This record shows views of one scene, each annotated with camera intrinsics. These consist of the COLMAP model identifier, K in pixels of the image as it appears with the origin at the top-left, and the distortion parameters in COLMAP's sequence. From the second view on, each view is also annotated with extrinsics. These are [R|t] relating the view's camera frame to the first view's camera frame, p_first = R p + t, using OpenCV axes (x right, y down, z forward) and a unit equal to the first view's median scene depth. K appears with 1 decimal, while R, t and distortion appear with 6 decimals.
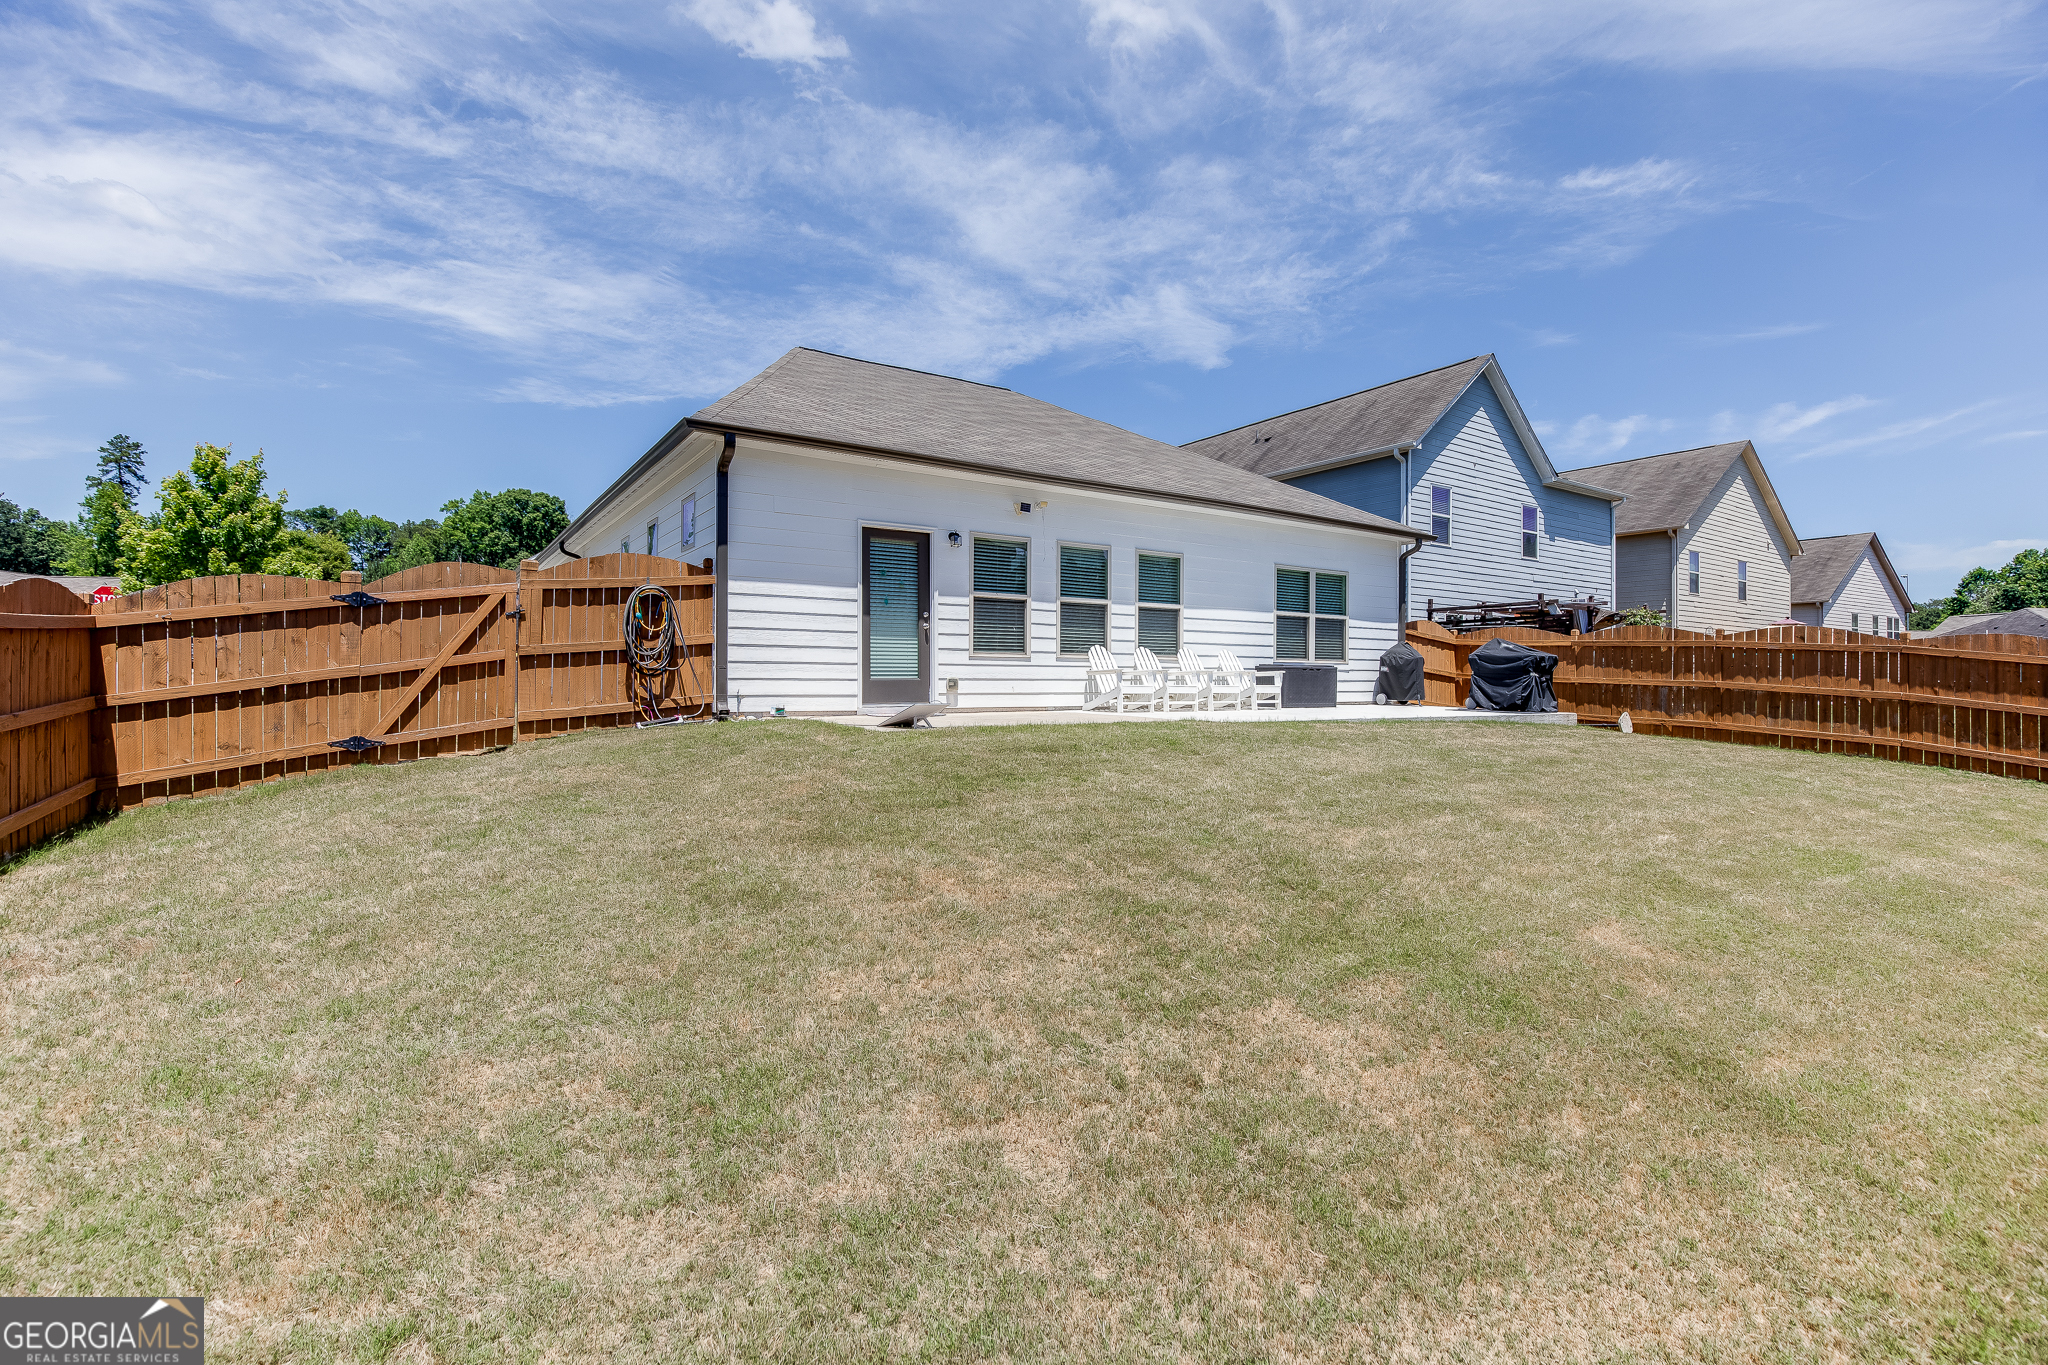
lens RADIAL K [[926.9, 0, 1038.2], [0, 926.9, 689.3], [0, 0, 1]] dist [-0.022464, 0.007979]
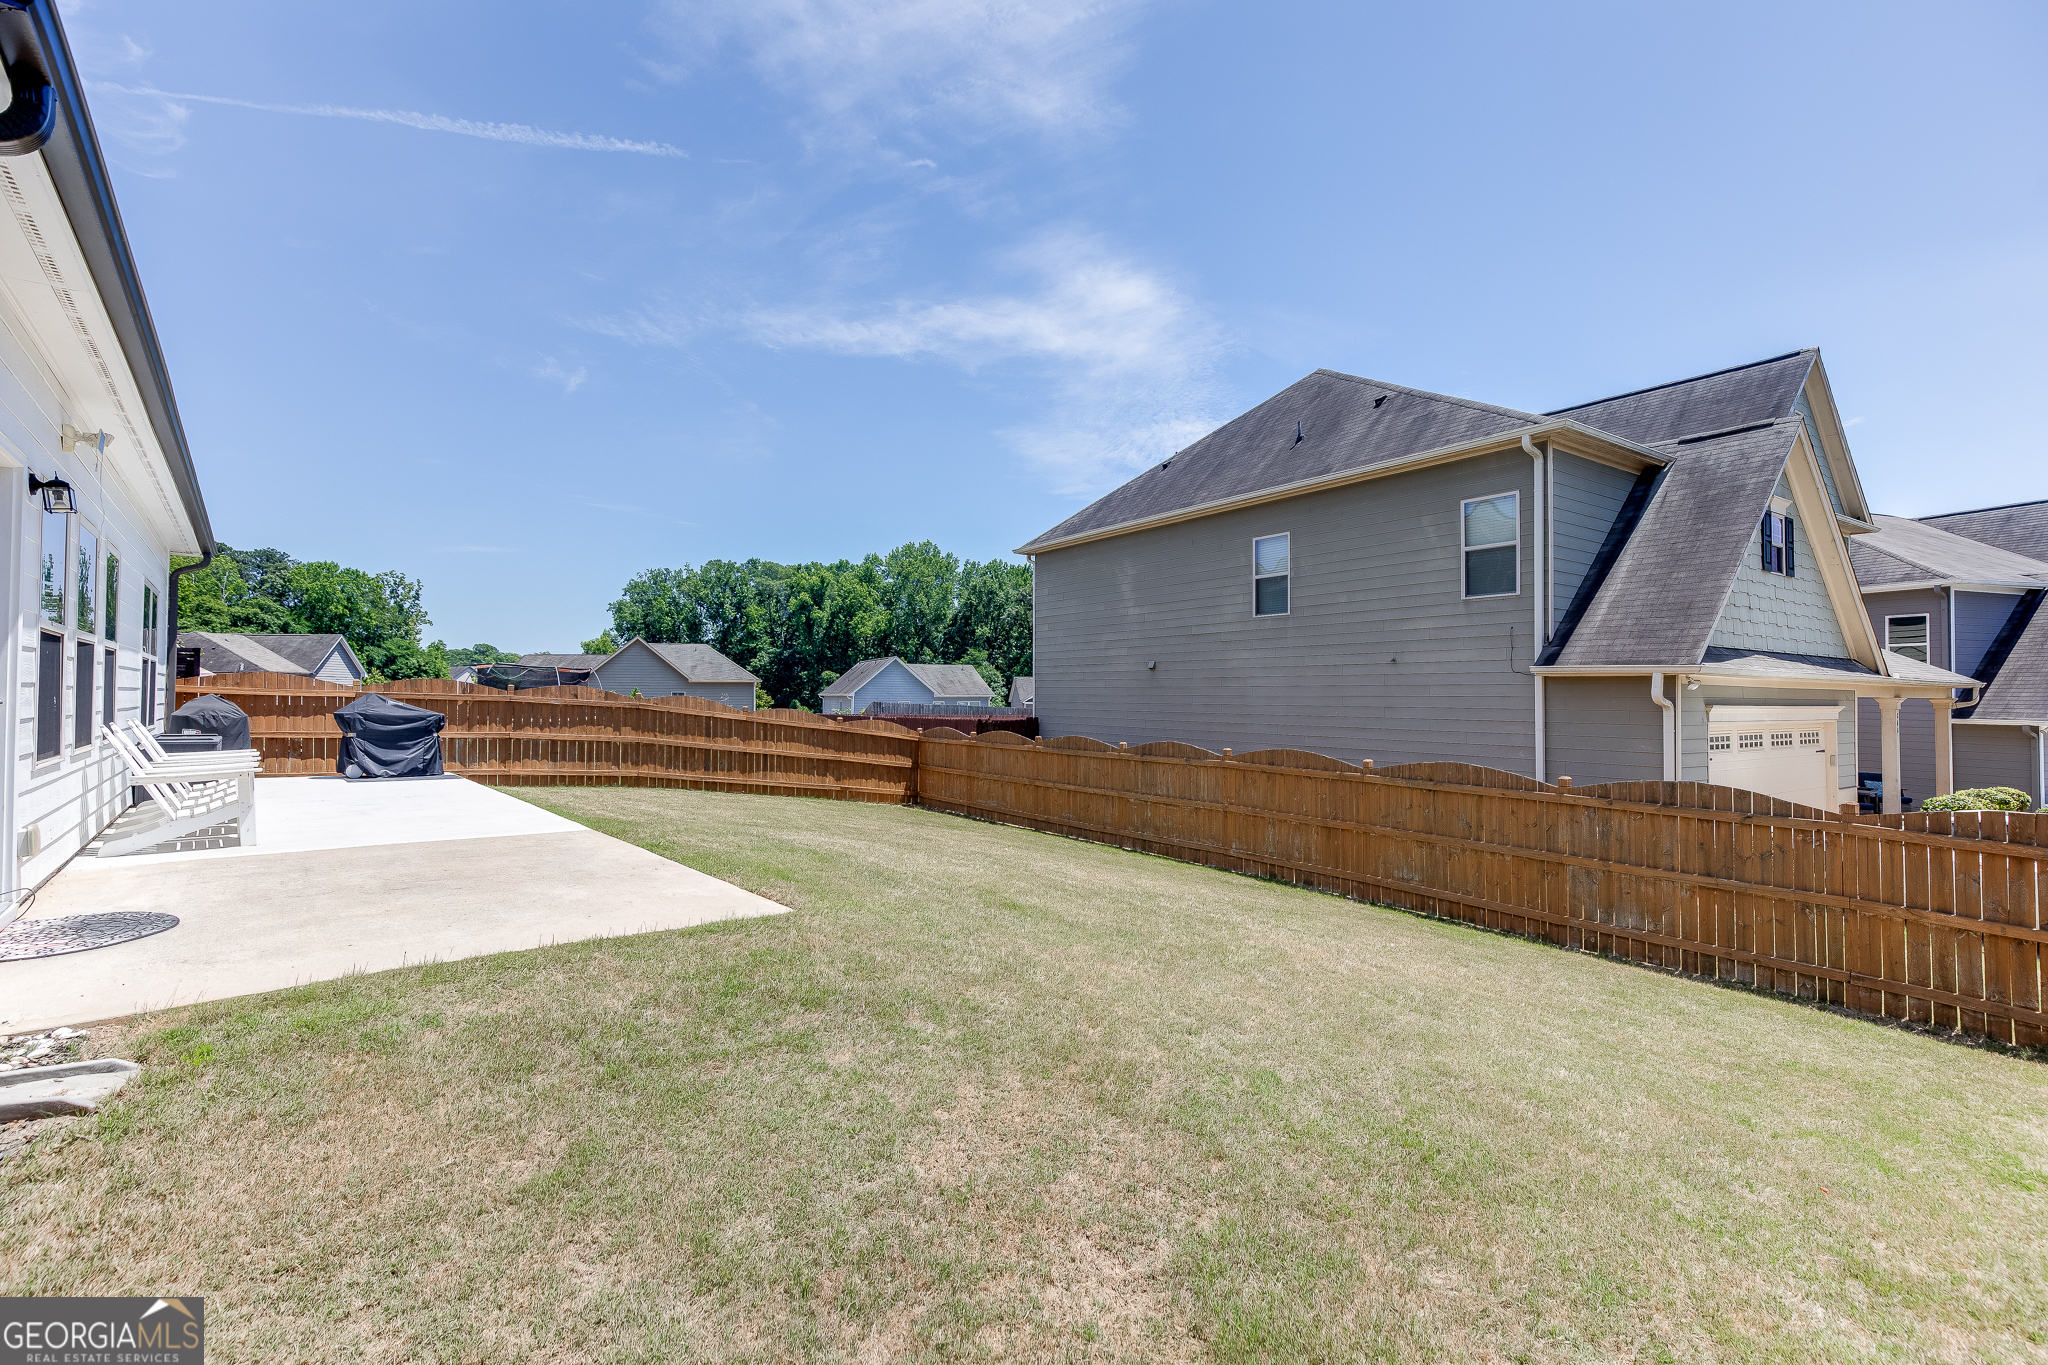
lens RADIAL K [[926.9, 0, 1035.5], [0, 926.9, 674.4], [0, 0, 1]] dist [-0.022464, 0.007979]
pose [[-0.114408, 0.014325, 0.993331, -0.427028], [0.007513, 0.999880, -0.013555, -0.056212], [-0.993405, 0.005912, -0.114502, 0.464017]]
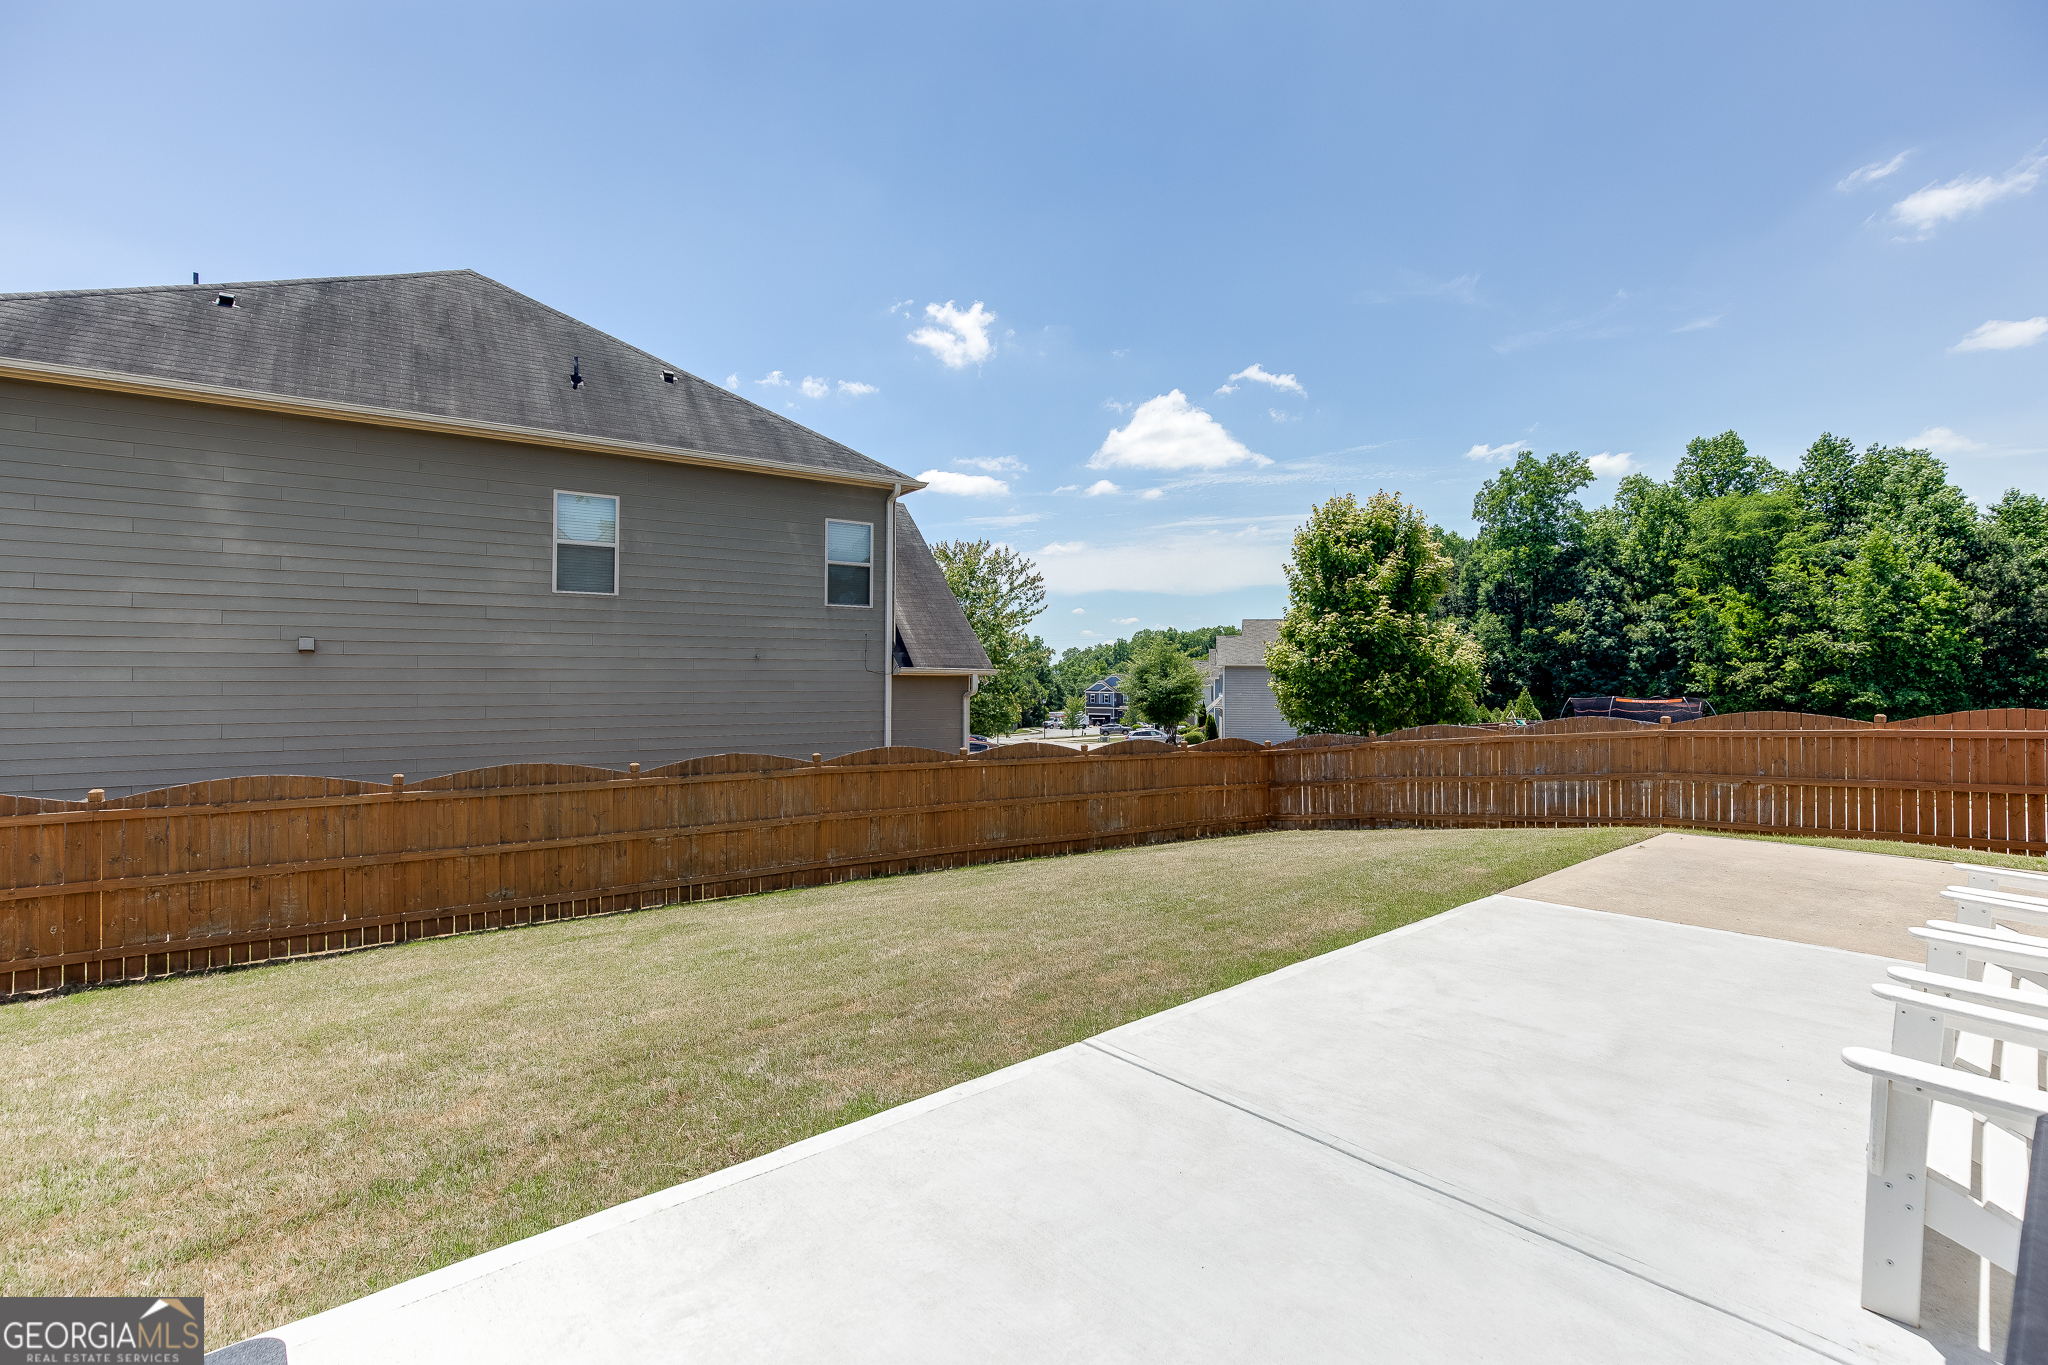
lens RADIAL K [[926.9, 0, 1028.9], [0, 926.9, 675.1], [0, 0, 1]] dist [-0.022464, 0.007979]
pose [[-0.991324, -0.010295, -0.131039, 0.390694], [-0.011923, 0.999861, 0.011647, -0.077817], [0.130901, 0.013108, -0.991309, 1.038914]]
